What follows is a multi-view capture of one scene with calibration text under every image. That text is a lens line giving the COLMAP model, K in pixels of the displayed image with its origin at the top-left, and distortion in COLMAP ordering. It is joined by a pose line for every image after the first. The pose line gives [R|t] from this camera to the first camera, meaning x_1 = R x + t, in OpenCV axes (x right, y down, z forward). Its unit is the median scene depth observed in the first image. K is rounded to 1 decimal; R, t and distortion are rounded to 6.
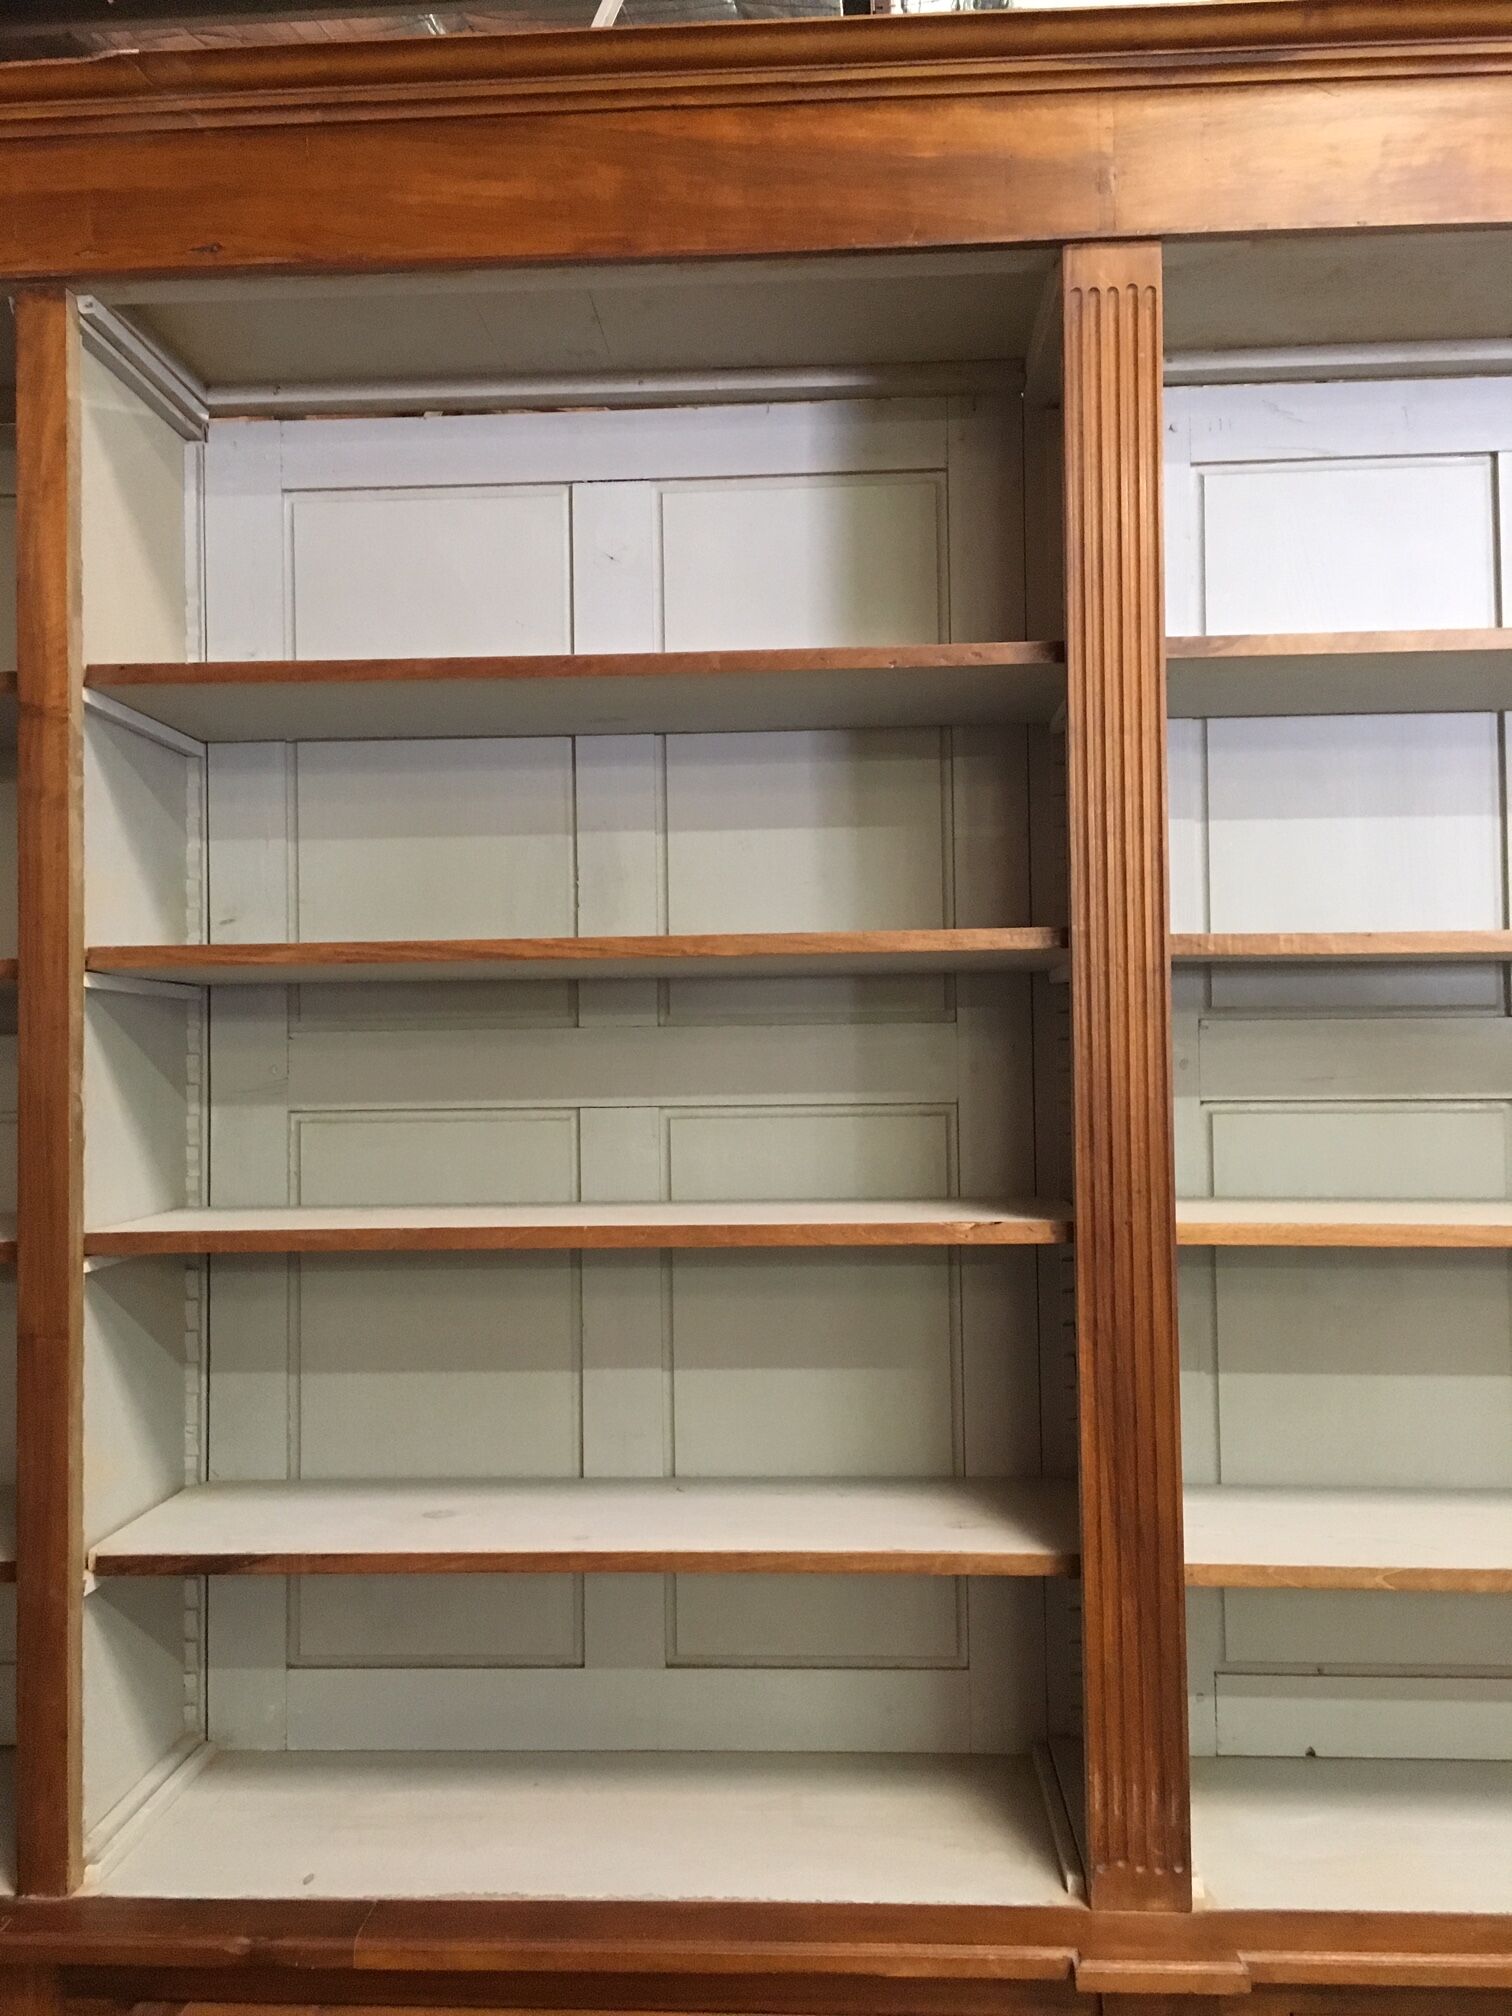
lens RADIAL K [[1724.2, 0, 759.5], [0, 1724.2, 1003.6], [0, 0, 1]] dist [0.087386, -0.119843]
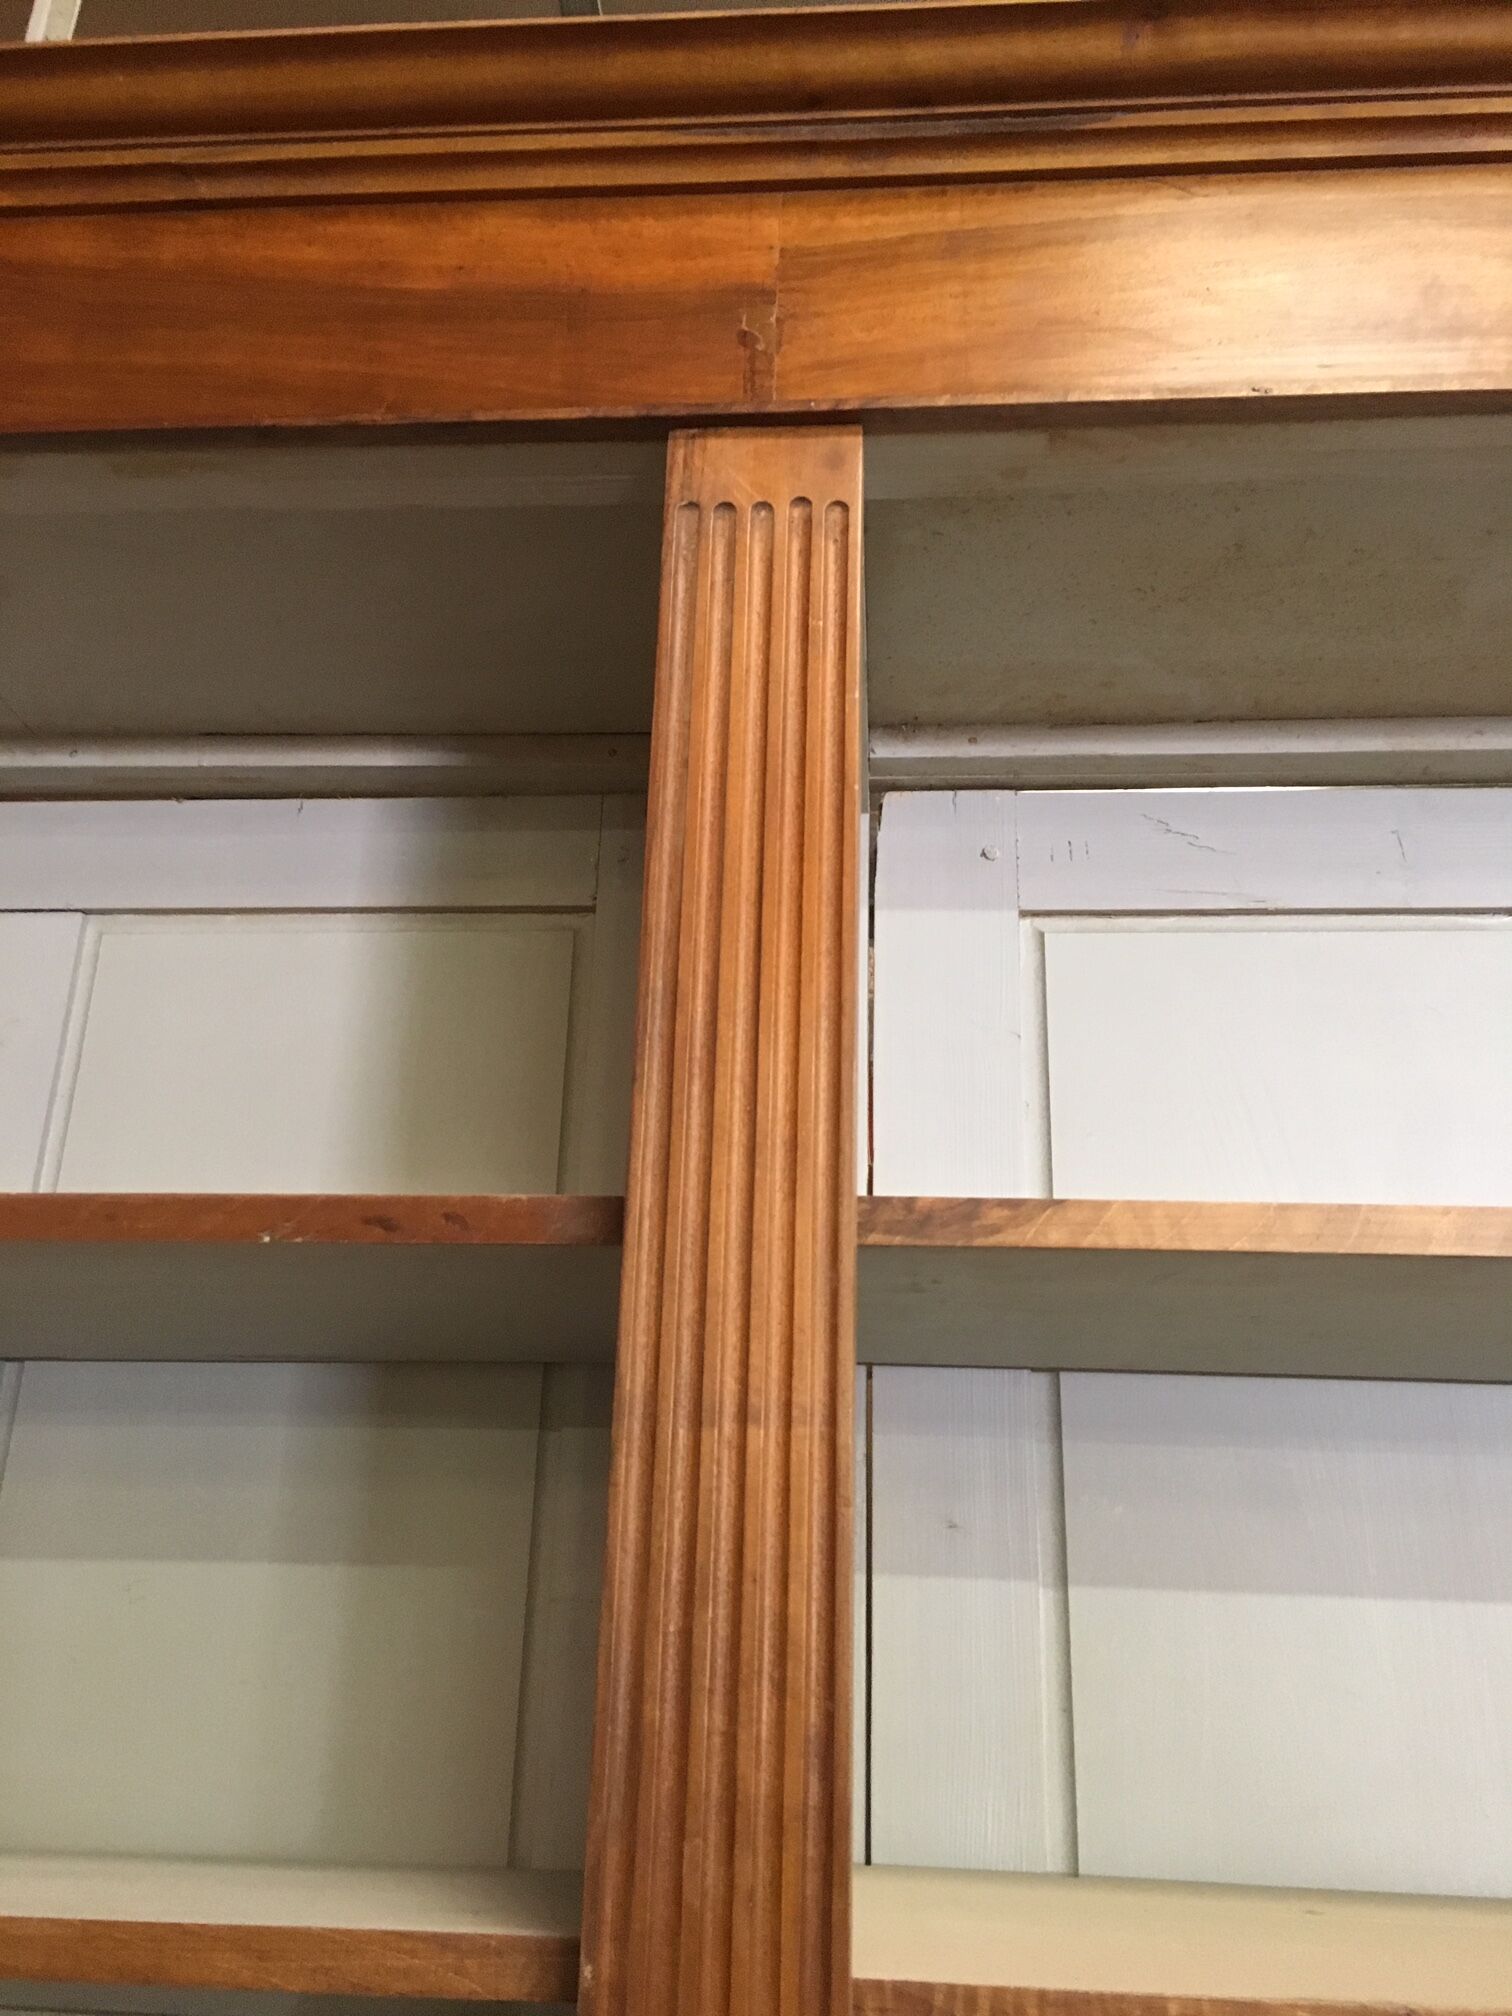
lens RADIAL K [[1724.2, 0, 759.5], [0, 1724.2, 1003.6], [0, 0, 1]] dist [0.087386, -0.119843]
pose [[0.998760, 0.032078, -0.038082, 0.221616], [-0.042955, 0.941890, -0.333163, -0.110826], [0.025182, 0.334385, 0.942100, 0.576299]]
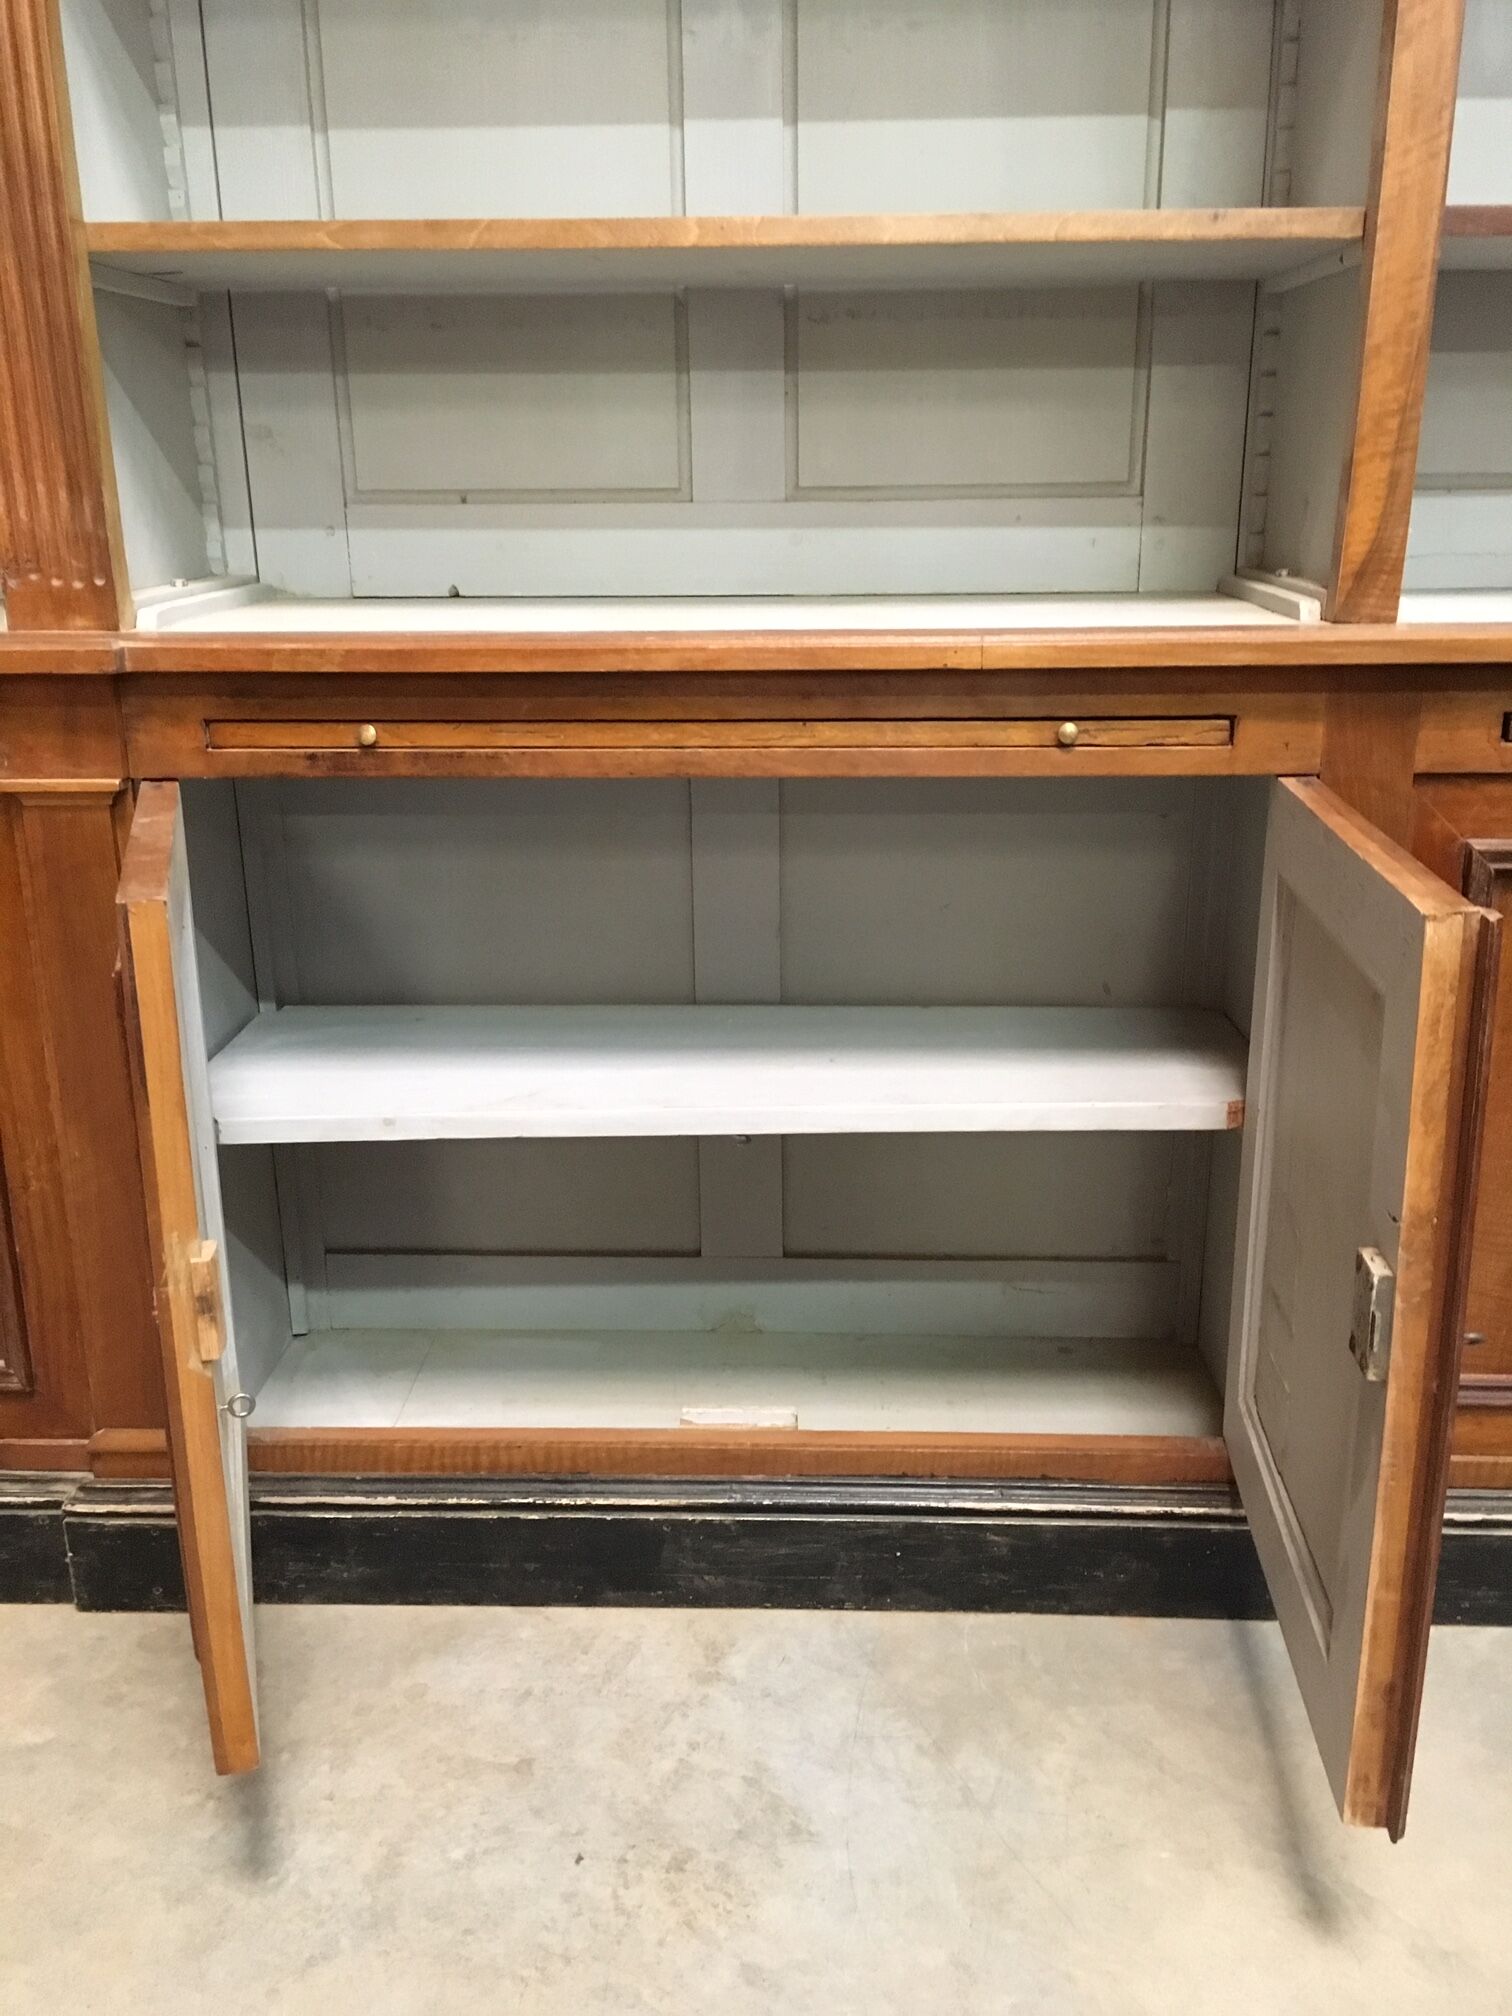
lens RADIAL K [[1724.2, 0, 759.5], [0, 1724.2, 1003.6], [0, 0, 1]] dist [0.087386, -0.119843]
pose [[0.999637, -0.005453, 0.026373, 0.523369], [-0.003512, 0.944530, 0.328408, 0.389965], [-0.026701, -0.328381, 0.944168, 0.093768]]
